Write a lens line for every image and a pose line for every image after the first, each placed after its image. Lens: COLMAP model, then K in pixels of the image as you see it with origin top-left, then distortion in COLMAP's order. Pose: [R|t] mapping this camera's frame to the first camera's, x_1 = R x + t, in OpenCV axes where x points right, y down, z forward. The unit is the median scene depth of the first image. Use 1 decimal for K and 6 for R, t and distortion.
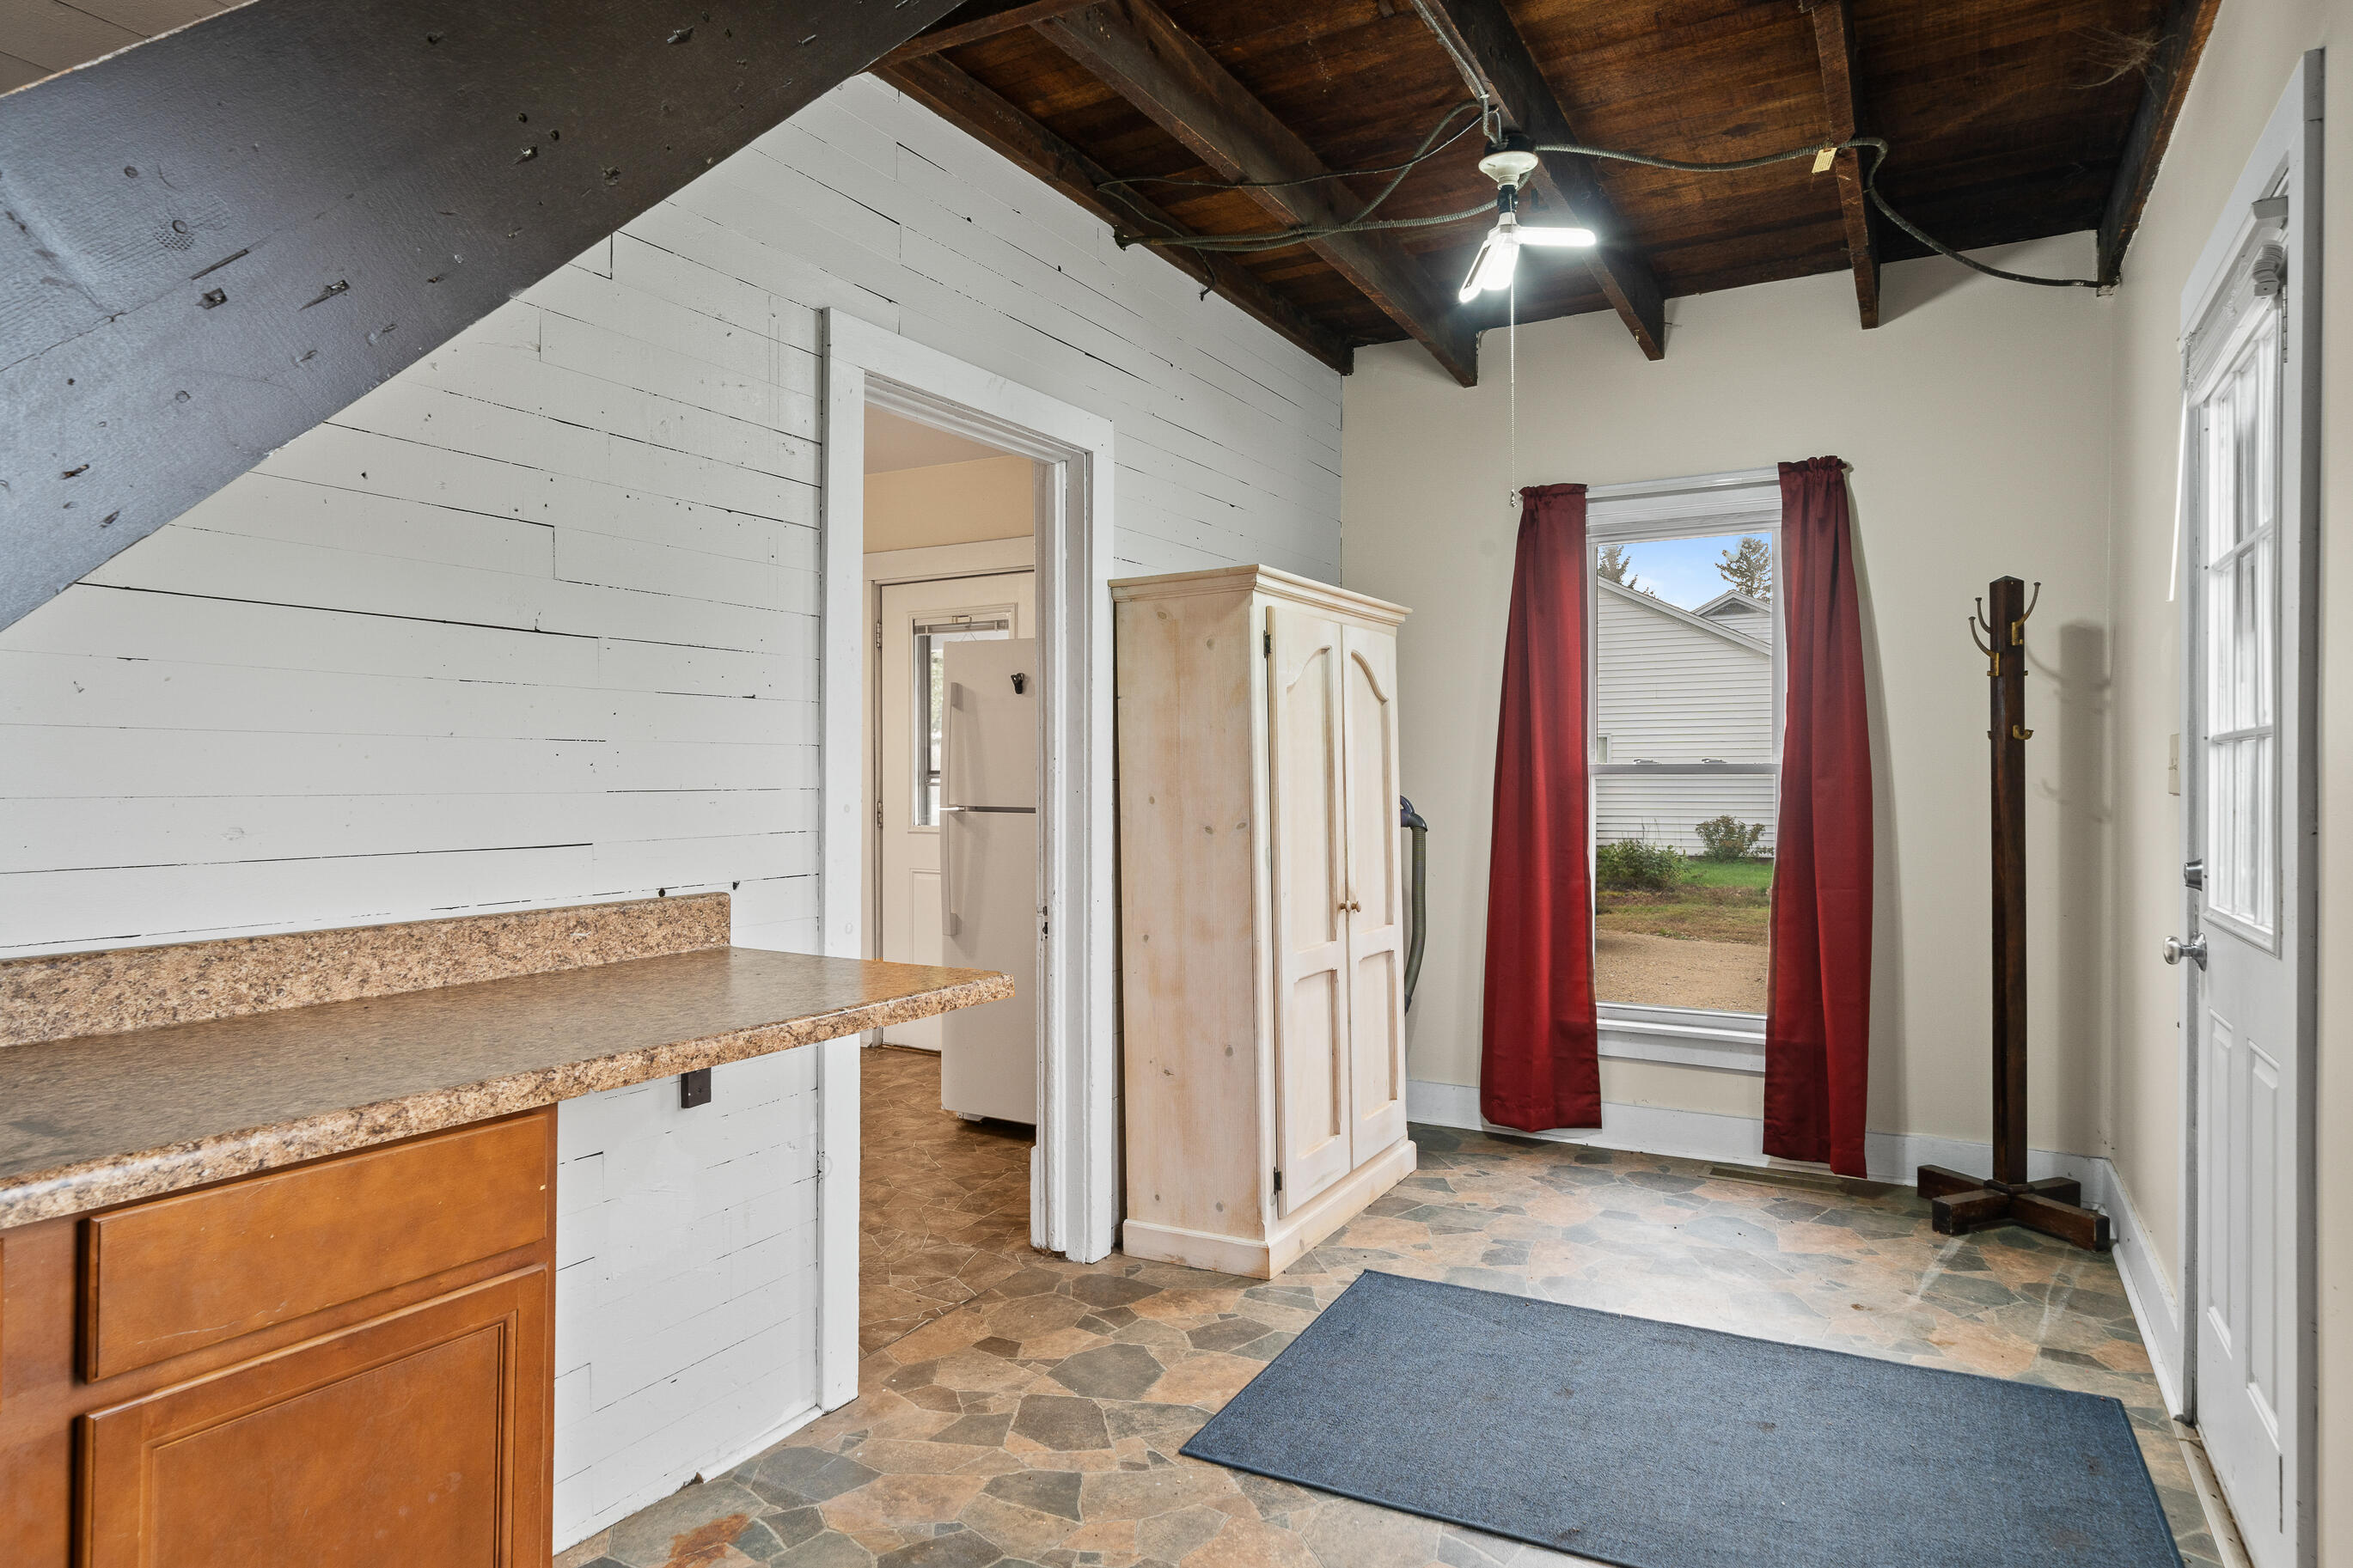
lens RADIAL K [[1410.6, 0, 1176.5], [0, 1410.6, 784.0], [0, 0, 1]] dist [0.001010, -0.000794]
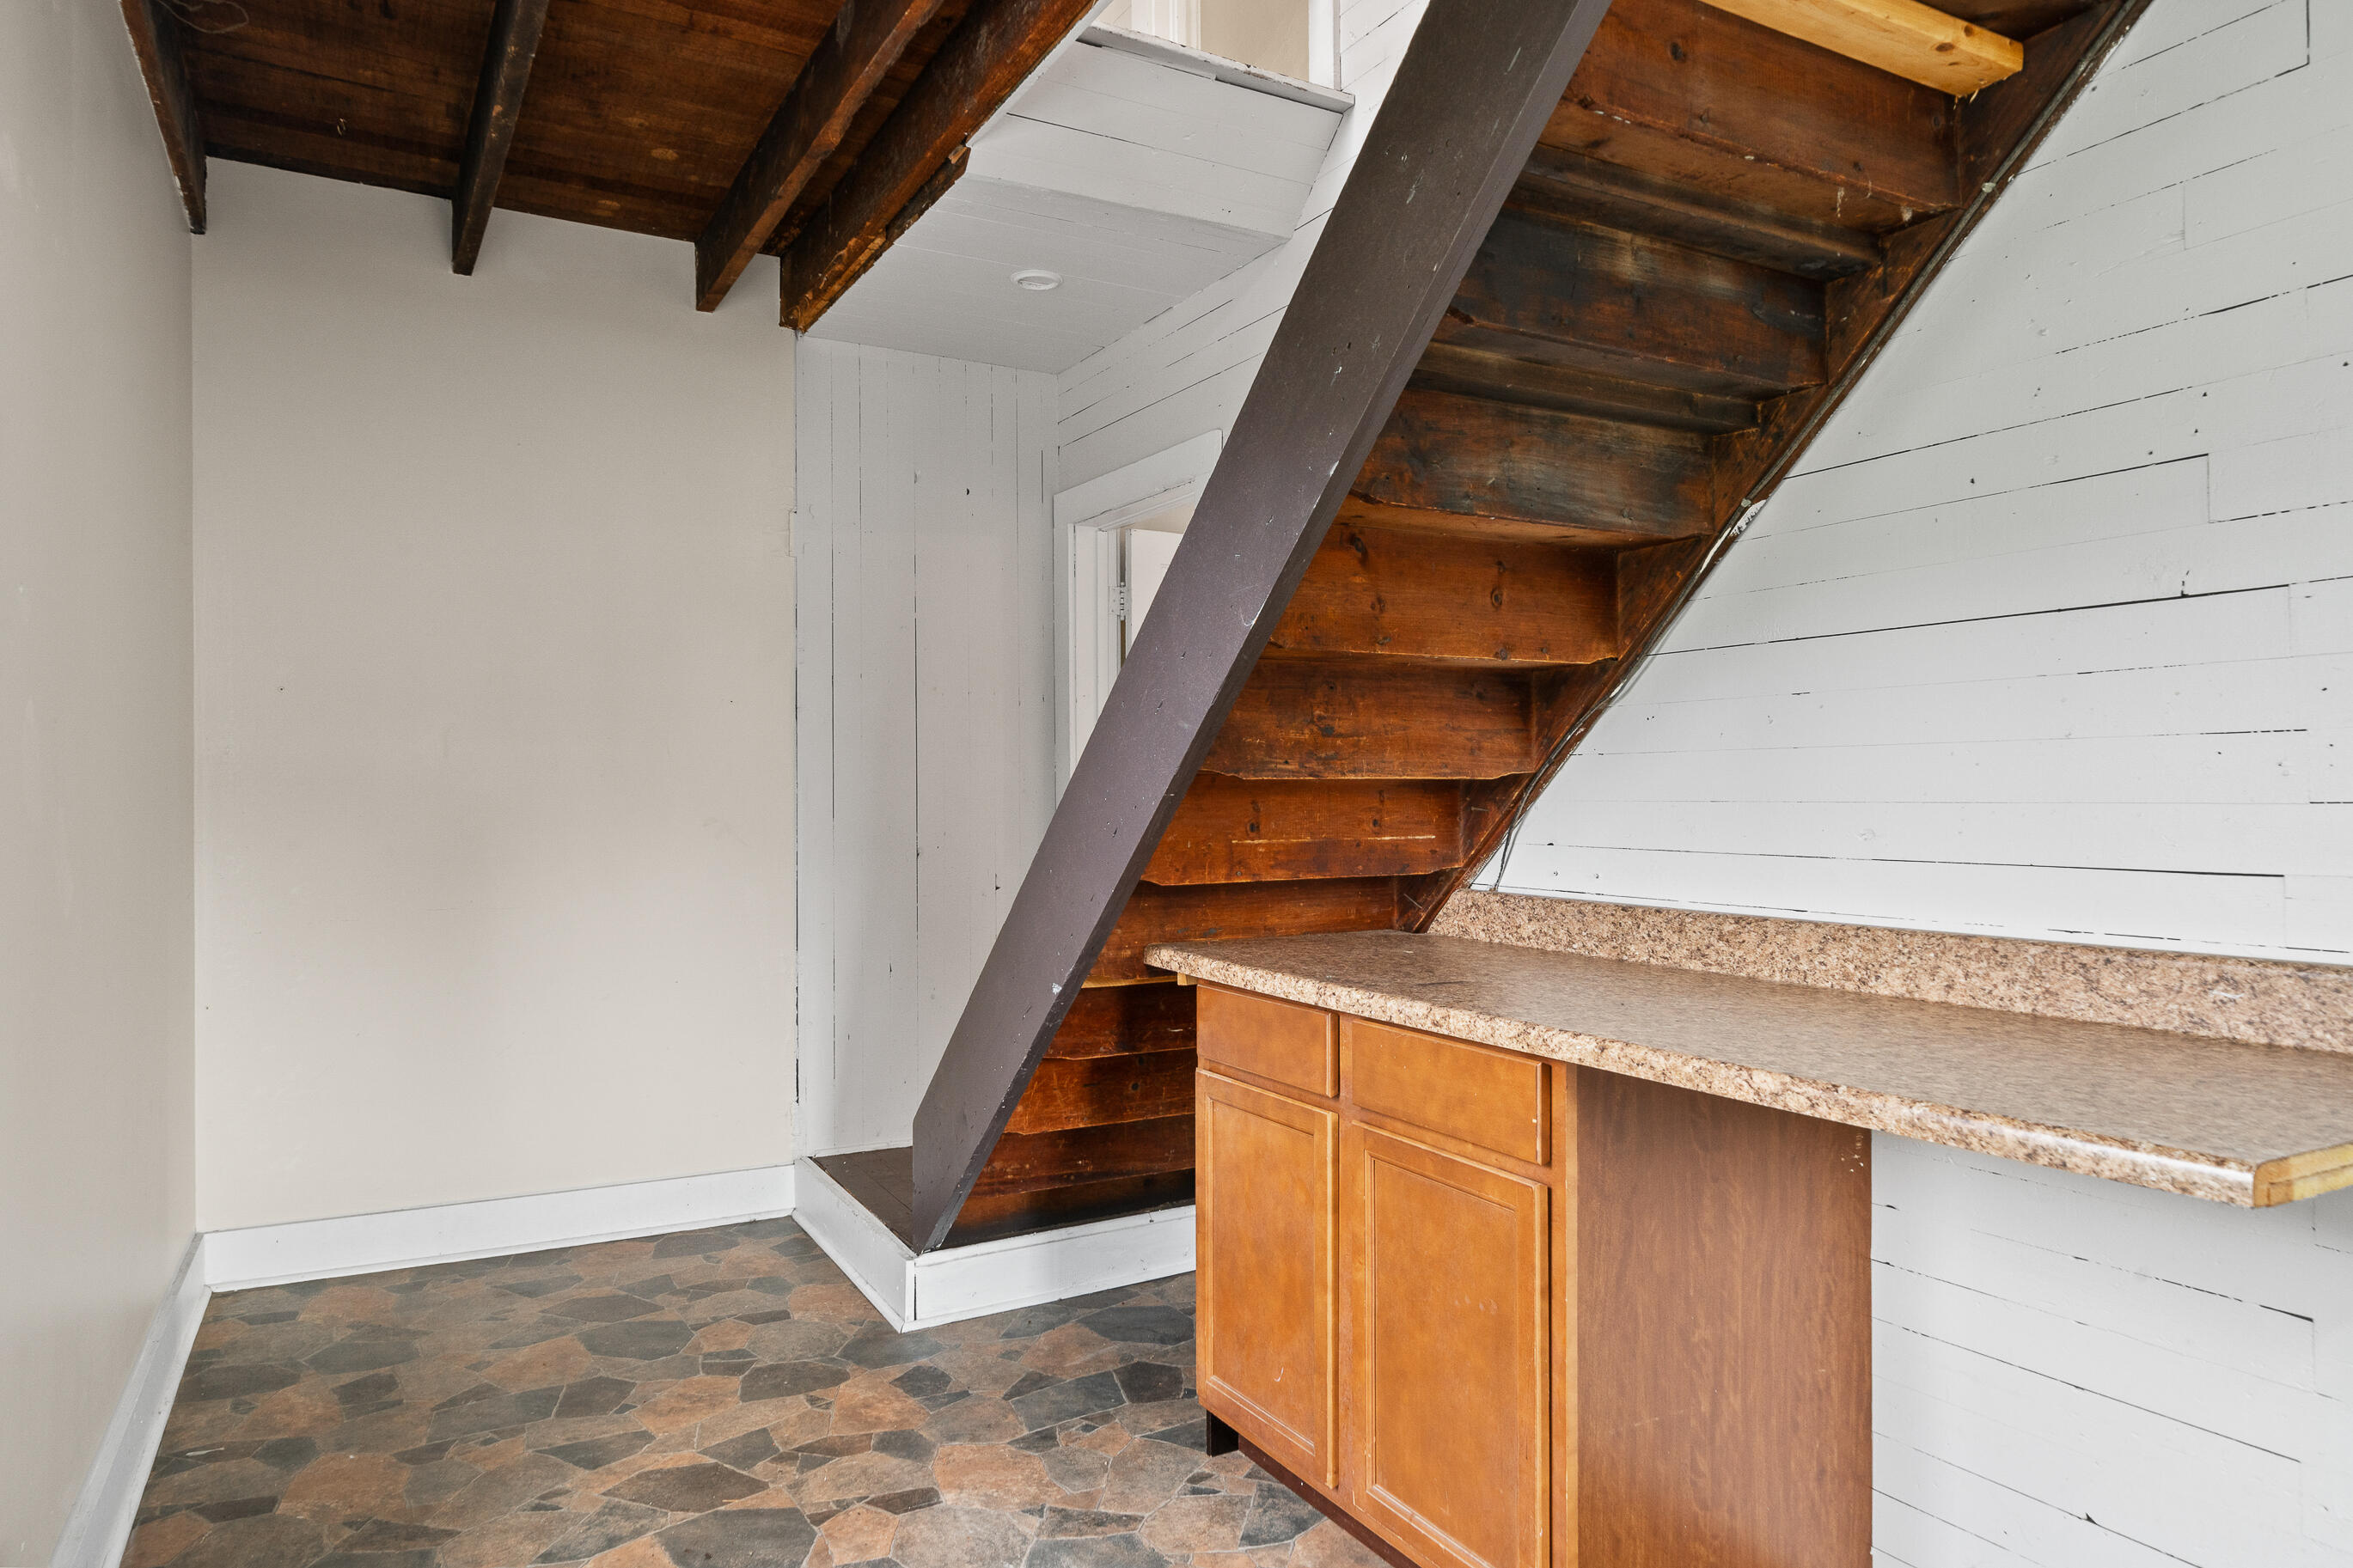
lens RADIAL K [[1431.9, 0, 1176.5], [0, 1431.9, 784.0], [0, 0, 1]] dist [-0.004413, -0.001270]
pose [[-0.543781, -0.001197, -0.839226, 0.604650], [0.005829, 0.999969, -0.005203, -0.004183], [0.839207, -0.007721, -0.543758, 1.121657]]
